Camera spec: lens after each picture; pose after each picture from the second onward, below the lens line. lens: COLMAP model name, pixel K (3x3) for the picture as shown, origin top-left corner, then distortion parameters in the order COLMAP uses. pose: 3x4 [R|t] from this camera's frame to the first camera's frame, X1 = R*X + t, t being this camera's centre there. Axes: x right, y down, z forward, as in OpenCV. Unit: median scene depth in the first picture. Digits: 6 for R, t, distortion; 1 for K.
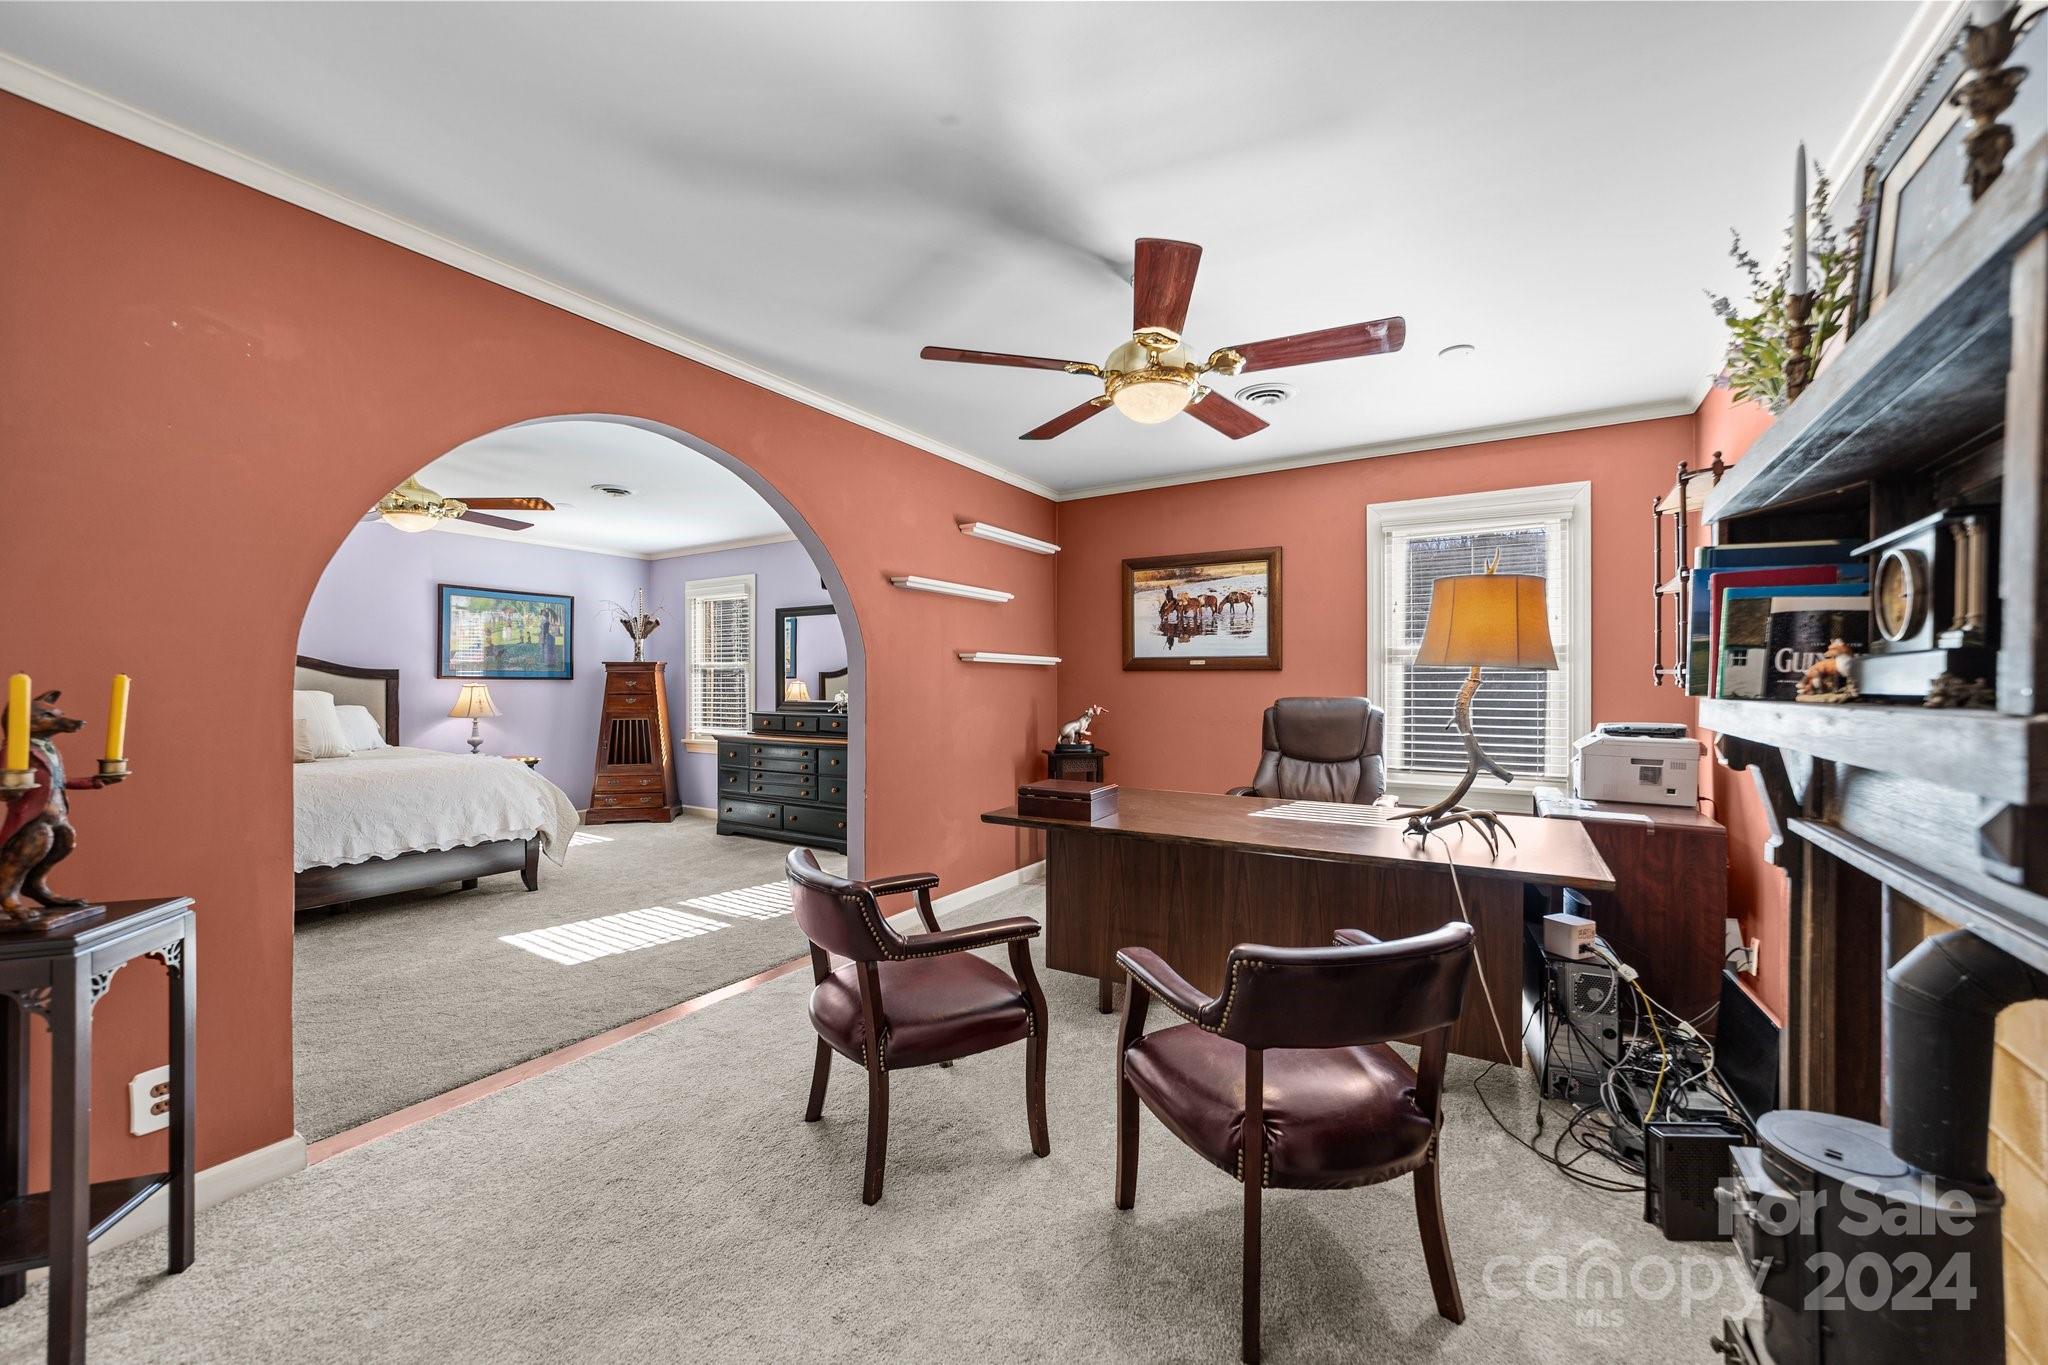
lens RADIAL K [[793.7, 0, 1024.0], [0, 793.7, 682.5], [0, 0, 1]] dist [-0.001871, -0.000058]
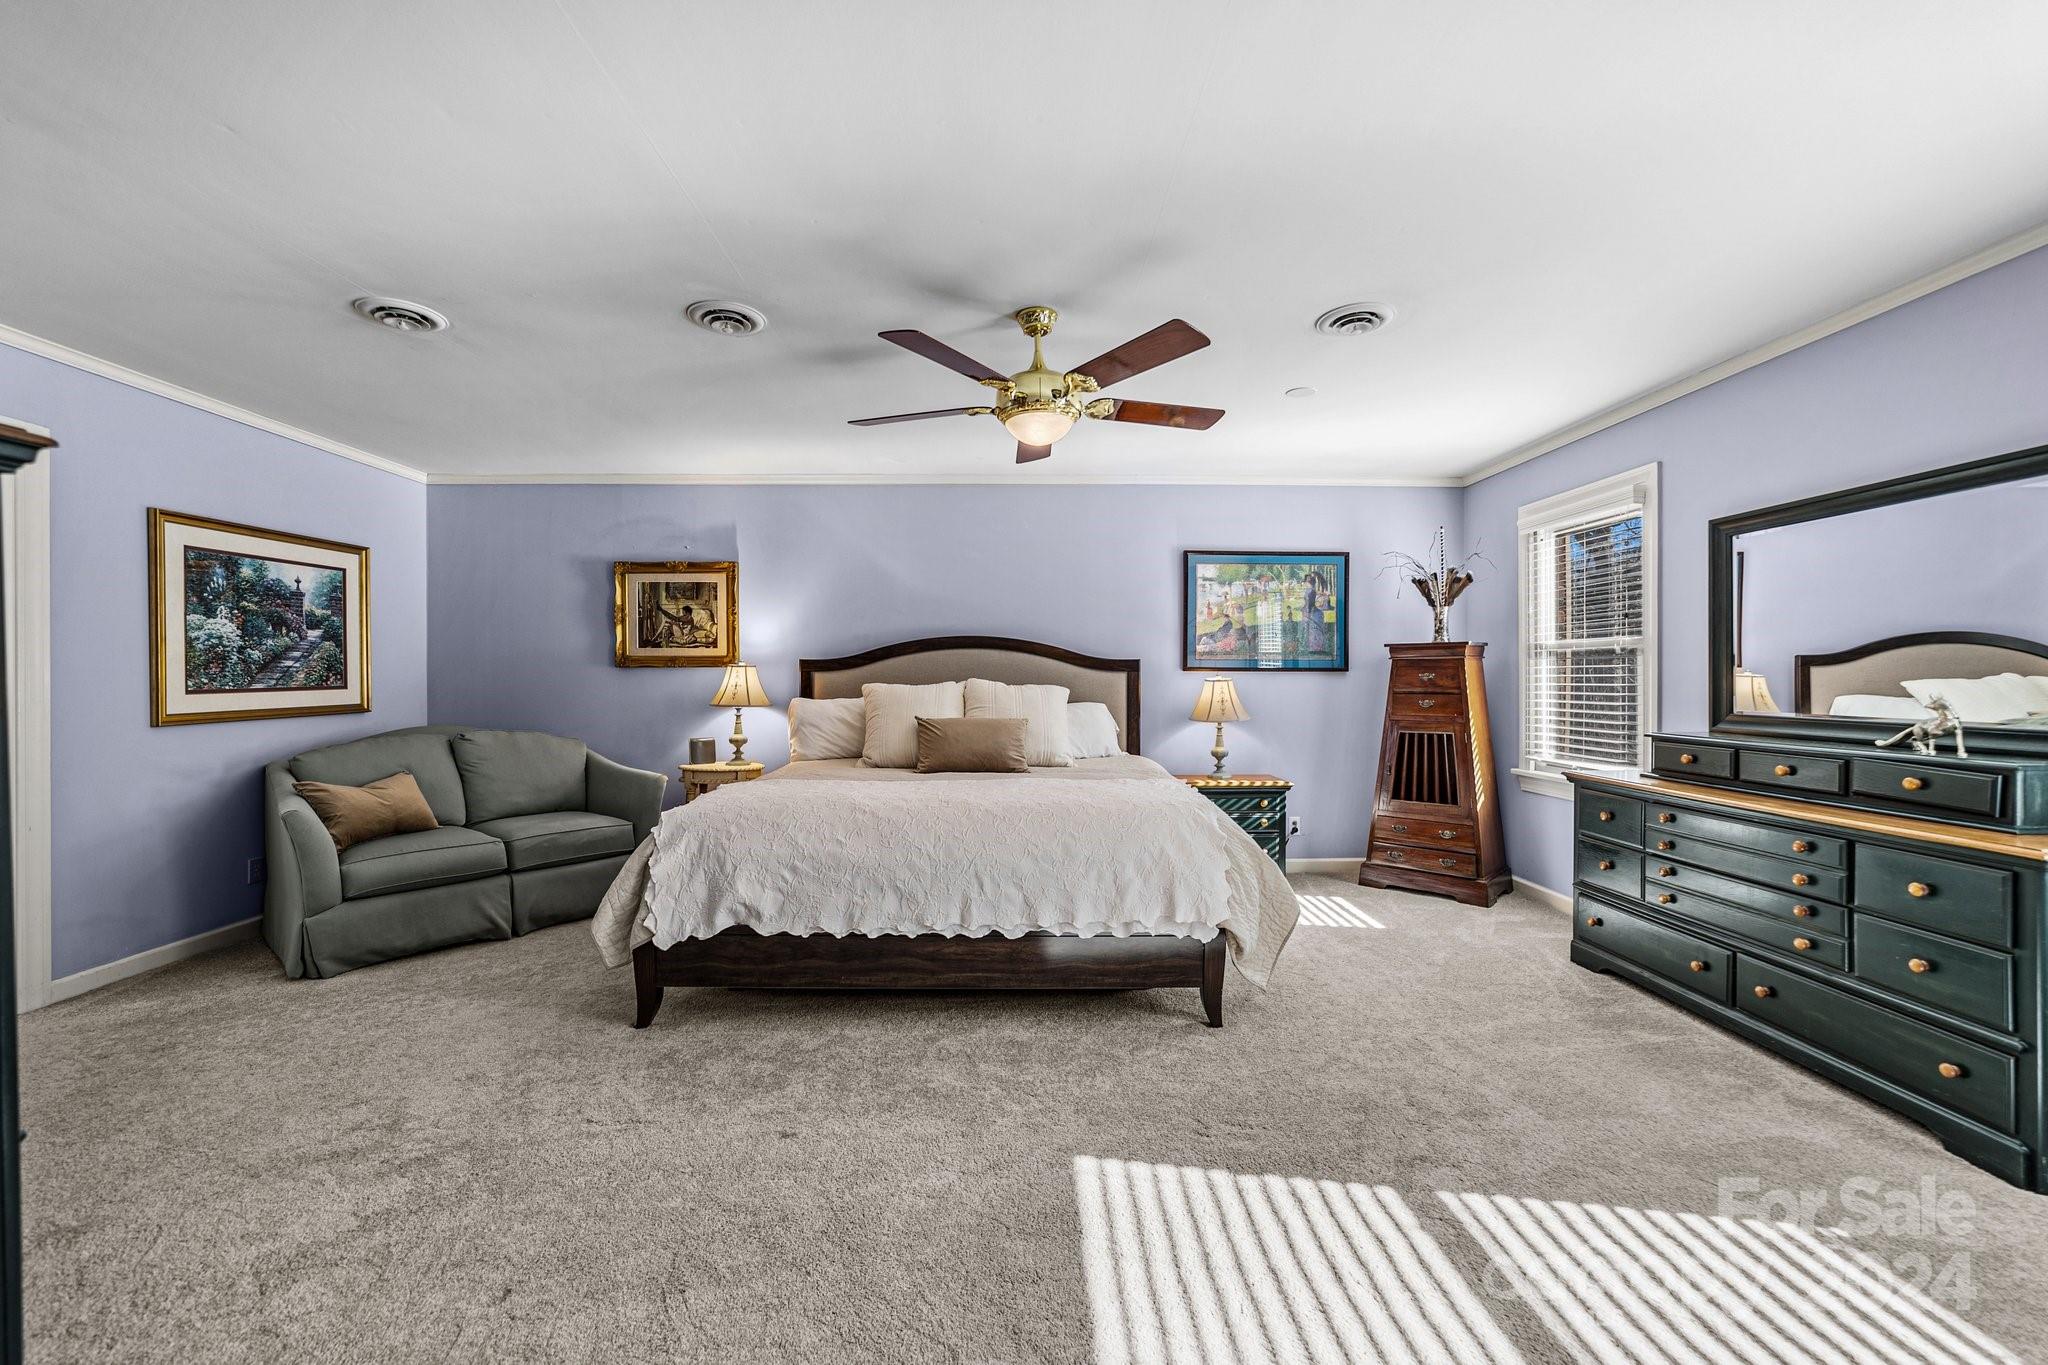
lens RADIAL K [[799.2, 0, 1032.8], [0, 799.2, 681.8], [0, 0, 1]] dist [-0.014121, -0.000006]
pose [[0.554162, 0.004127, -0.832399, -0.187898], [0.002324, 0.999976, 0.006505, 0.001192], [0.832406, -0.005539, 0.554139, 0.522922]]
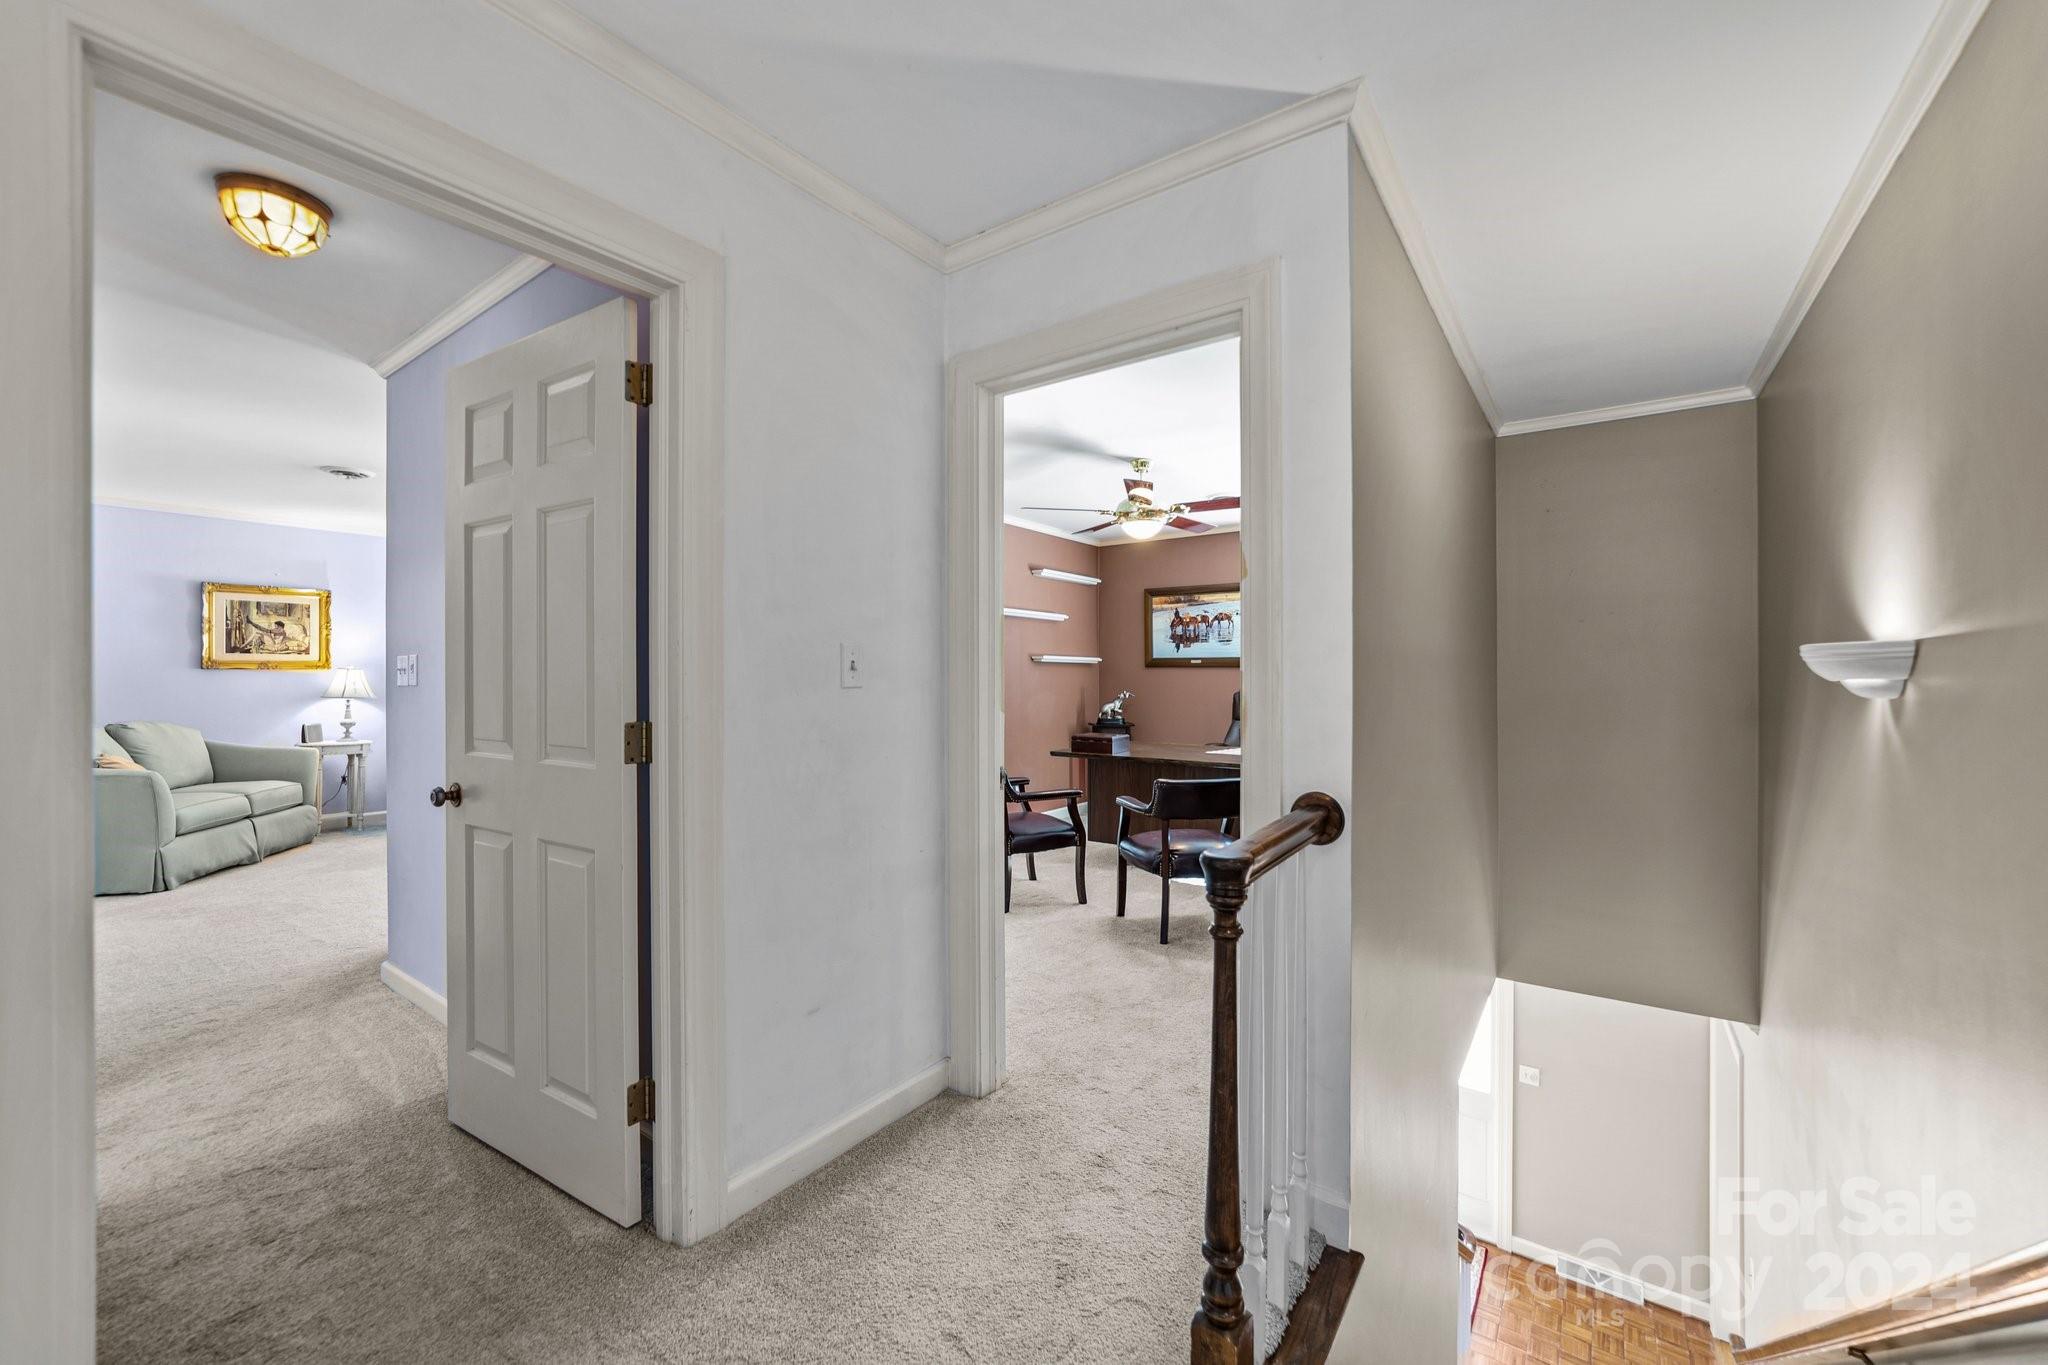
lens RADIAL K [[799.2, 0, 1032.8], [0, 799.2, 681.8], [0, 0, 1]] dist [-0.014121, -0.000006]
pose [[0.998478, -0.000851, -0.055151, 0.002767], [0.001322, 0.999963, 0.008502, -0.001062], [0.055142, -0.008562, 0.998442, -0.454599]]
